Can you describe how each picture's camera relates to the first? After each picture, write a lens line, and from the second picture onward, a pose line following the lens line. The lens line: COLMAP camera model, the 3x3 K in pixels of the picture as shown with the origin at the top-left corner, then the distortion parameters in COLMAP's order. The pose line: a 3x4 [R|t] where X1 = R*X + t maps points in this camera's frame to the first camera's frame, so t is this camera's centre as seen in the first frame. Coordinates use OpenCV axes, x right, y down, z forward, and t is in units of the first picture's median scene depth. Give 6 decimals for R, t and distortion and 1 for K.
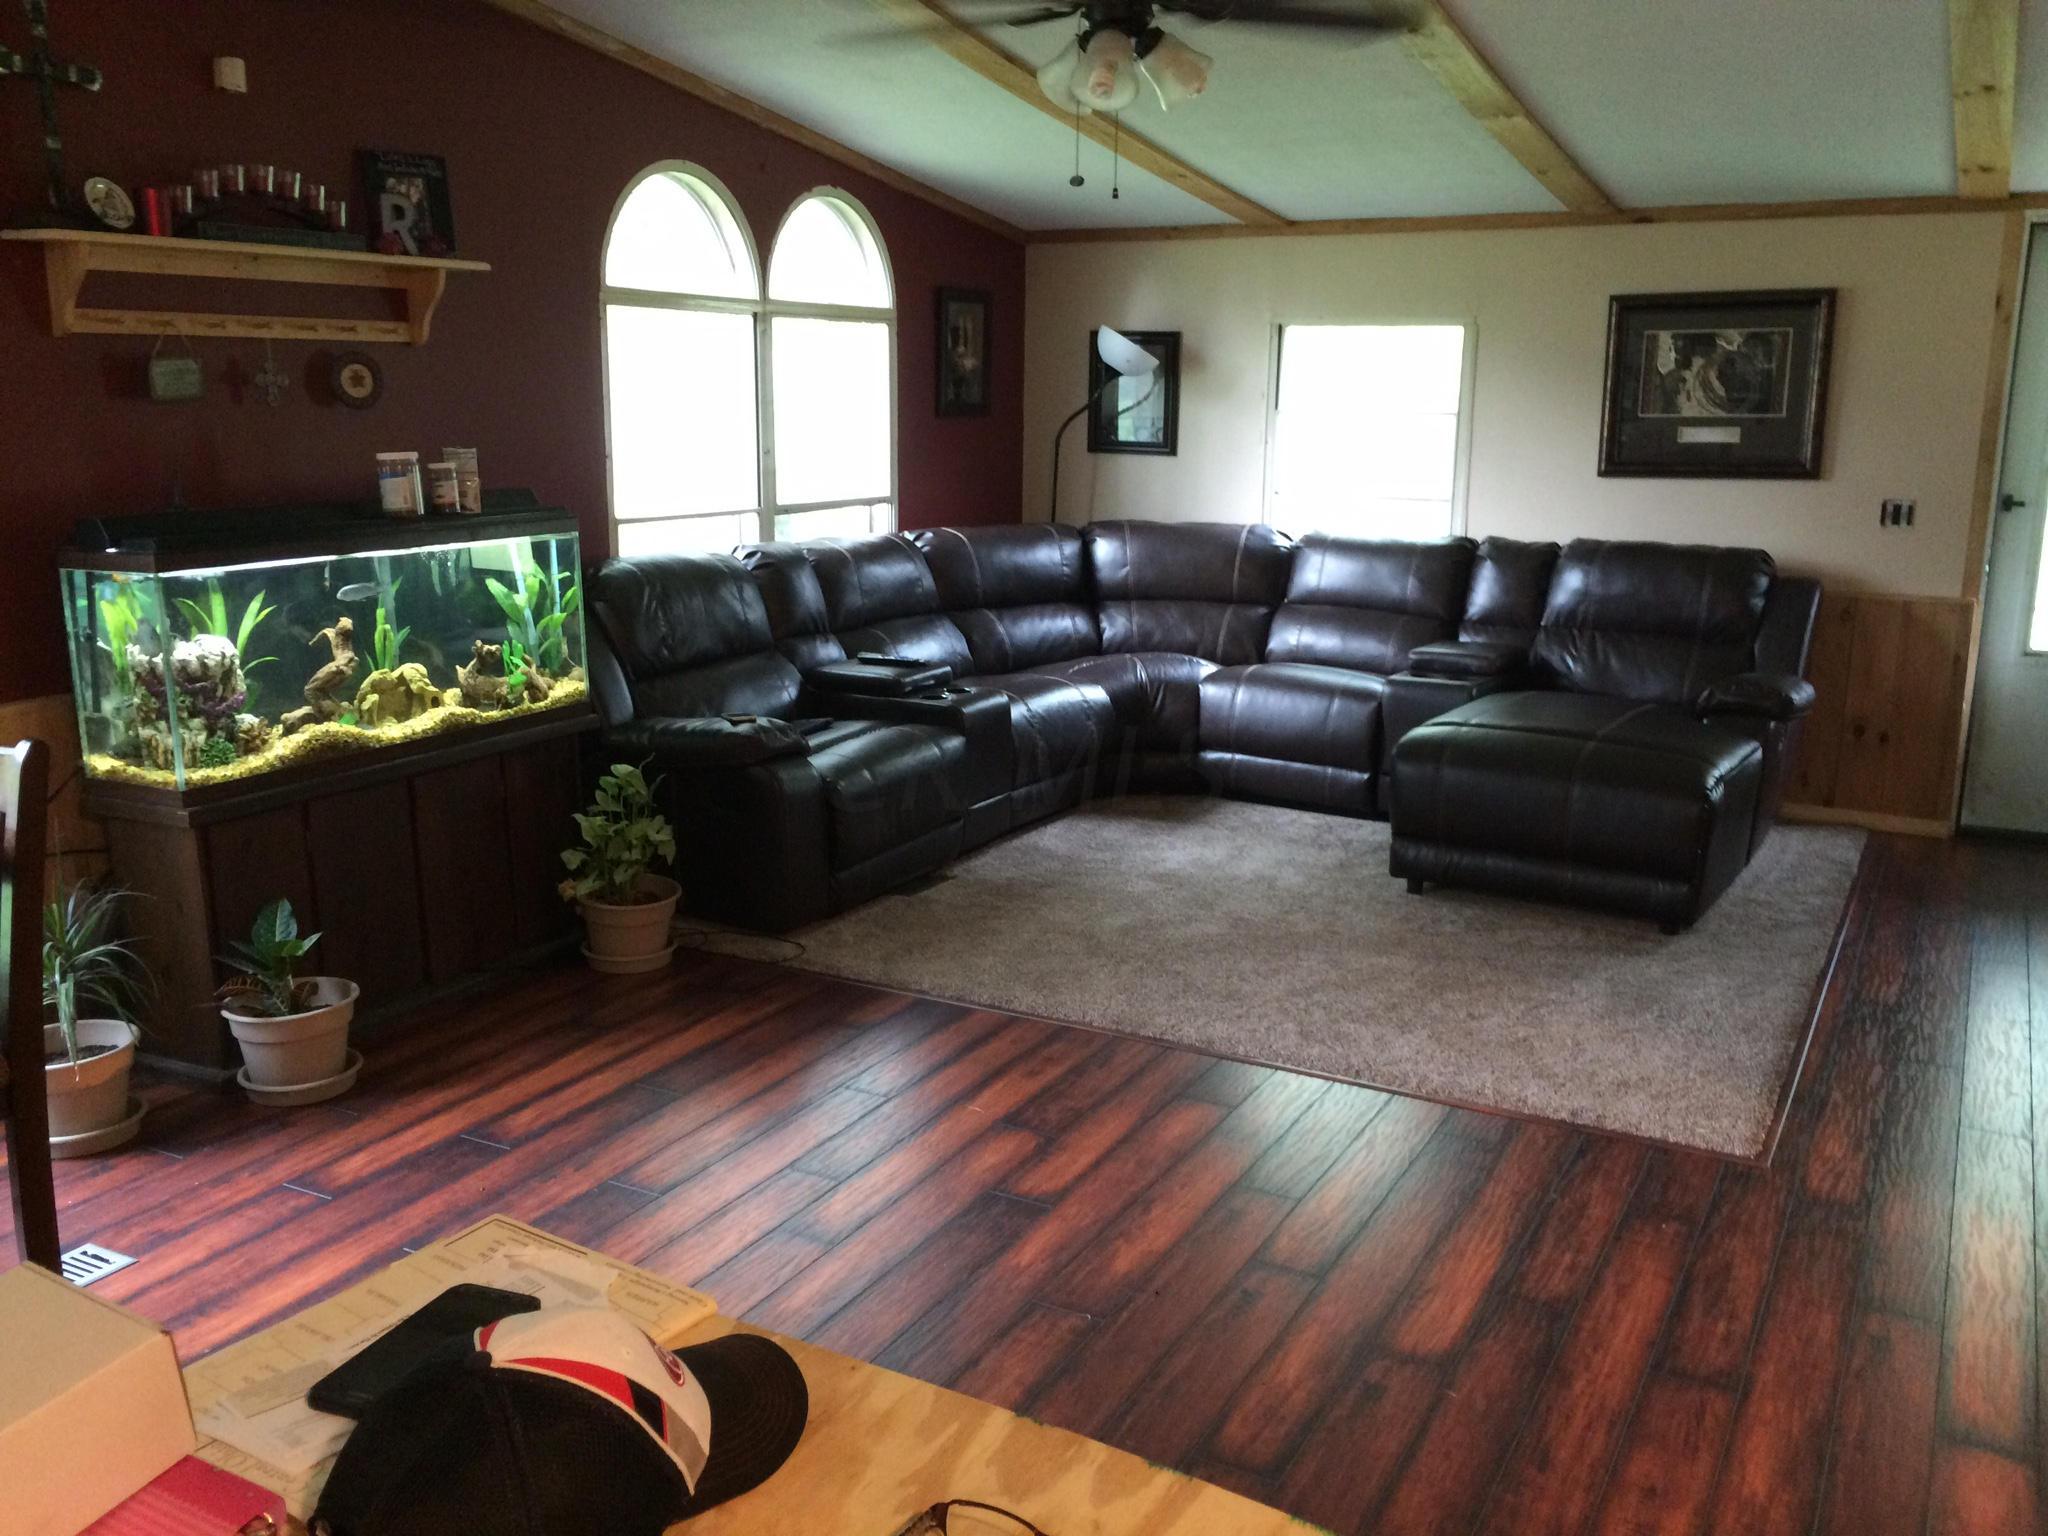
lens RADIAL K [[1758.4, 0, 1027.9], [0, 1758.4, 765.0], [0, 0, 1]] dist [0.031261, -0.009859]
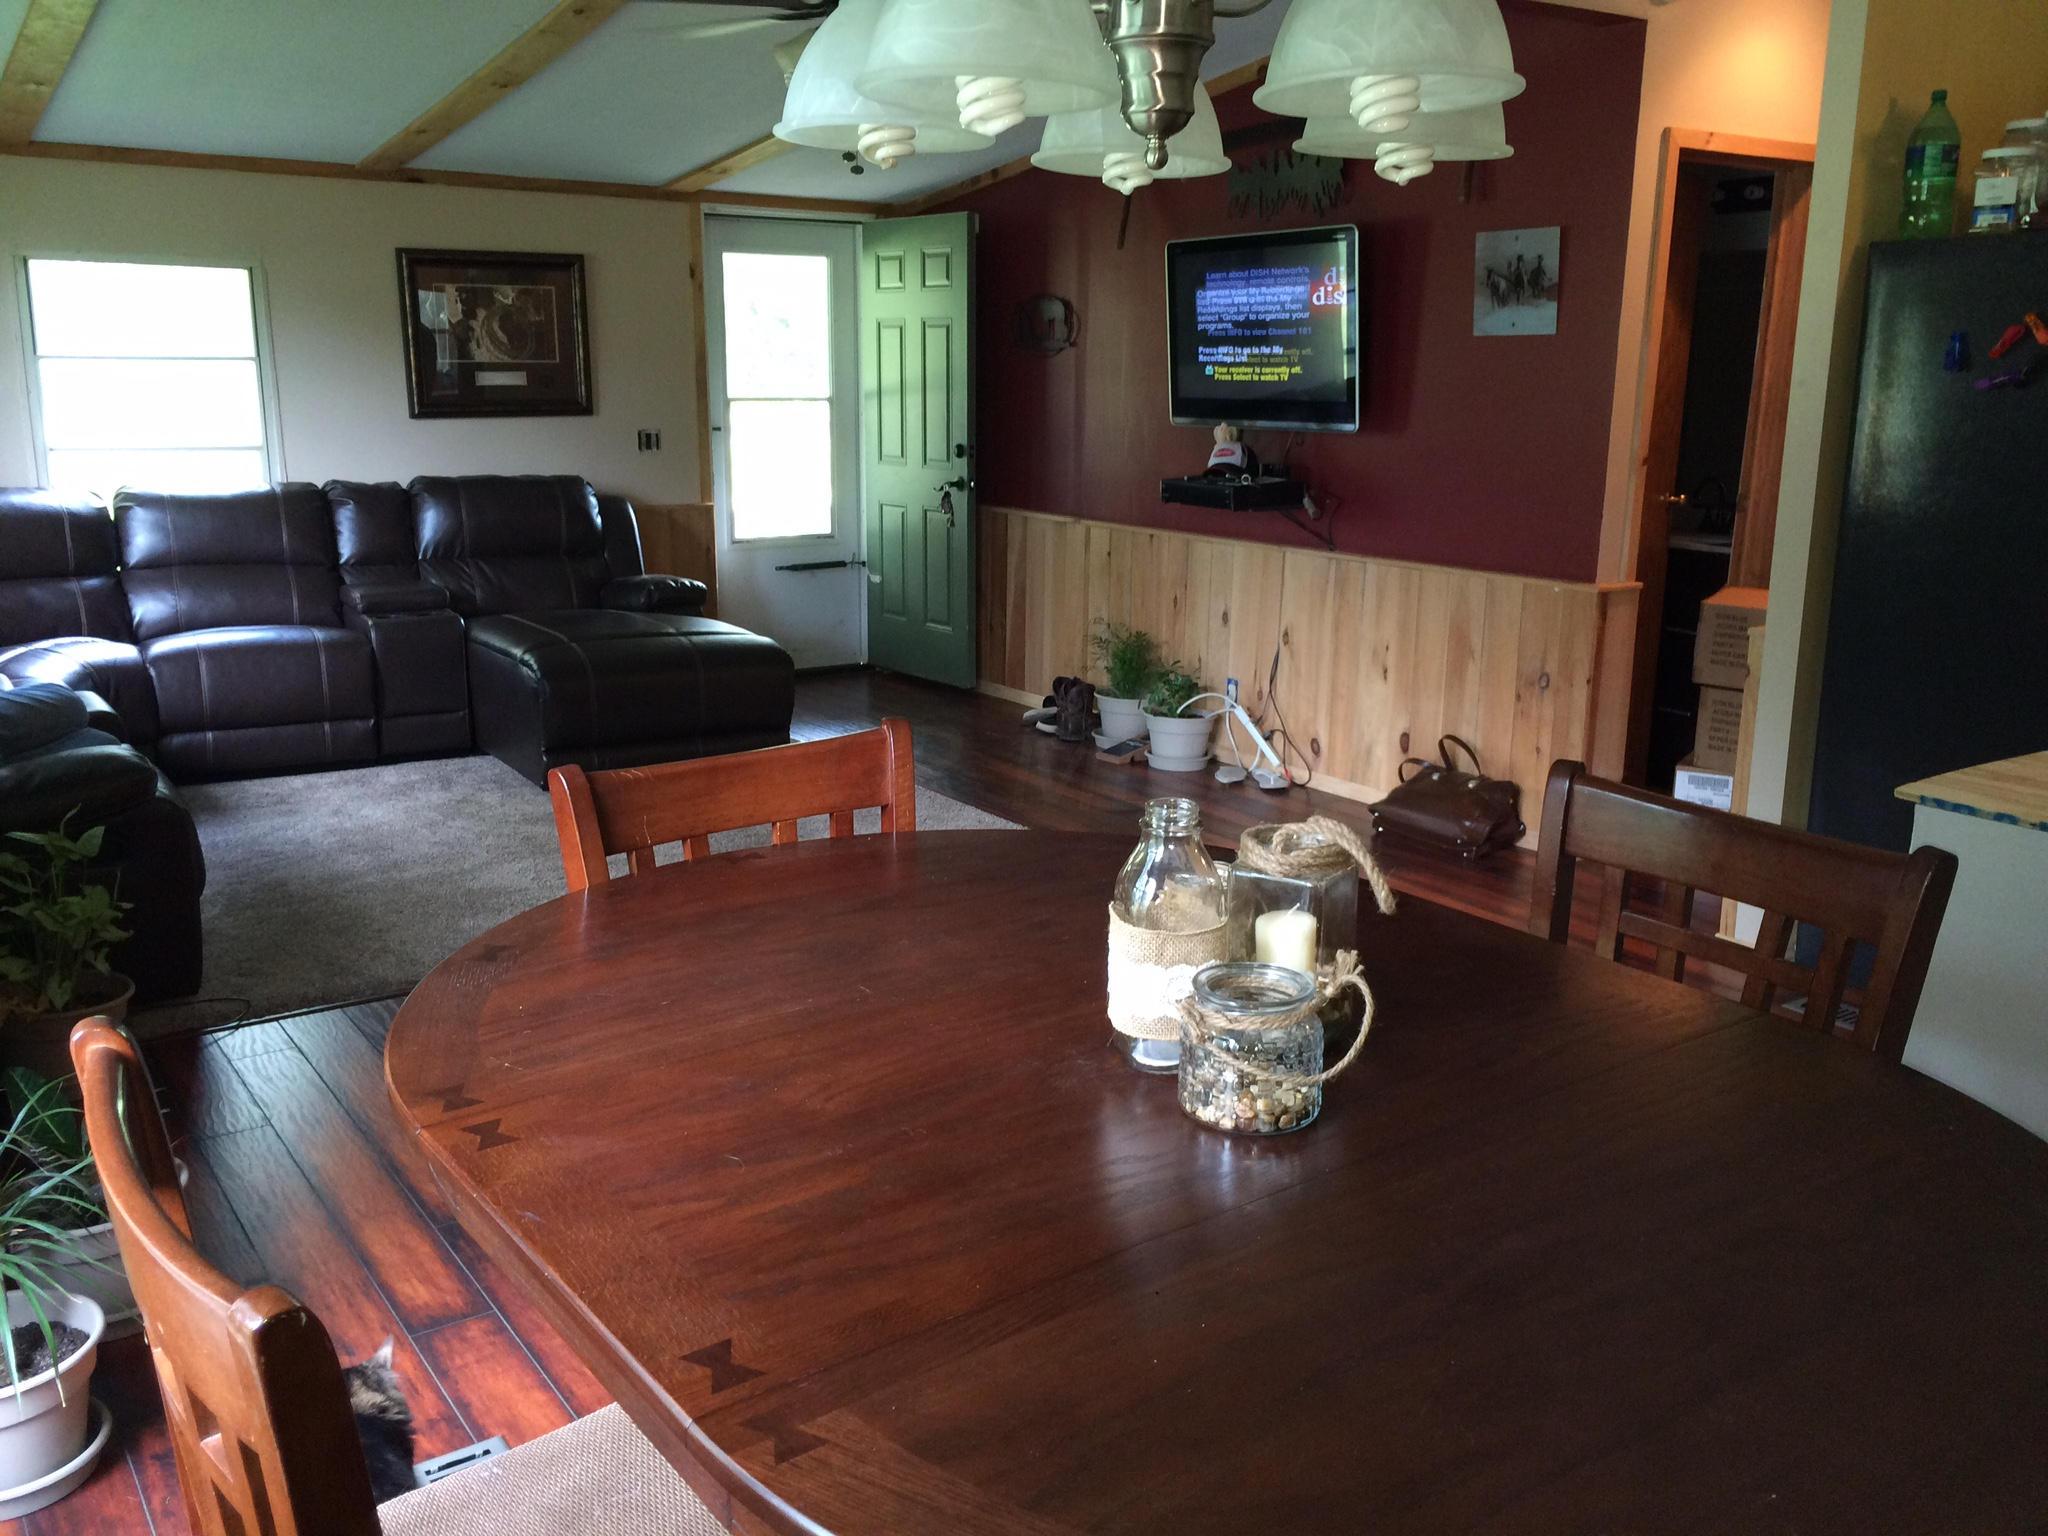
lens RADIAL K [[1758.4, 0, 1025.3], [0, 1758.4, 772.6], [0, 0, 1]] dist [0.031261, -0.009859]
pose [[0.451307, -0.208636, 0.867636, -0.499618], [0.181873, 0.973382, 0.139462, -0.037538], [-0.873639, 0.094859, 0.477239, 0.190280]]
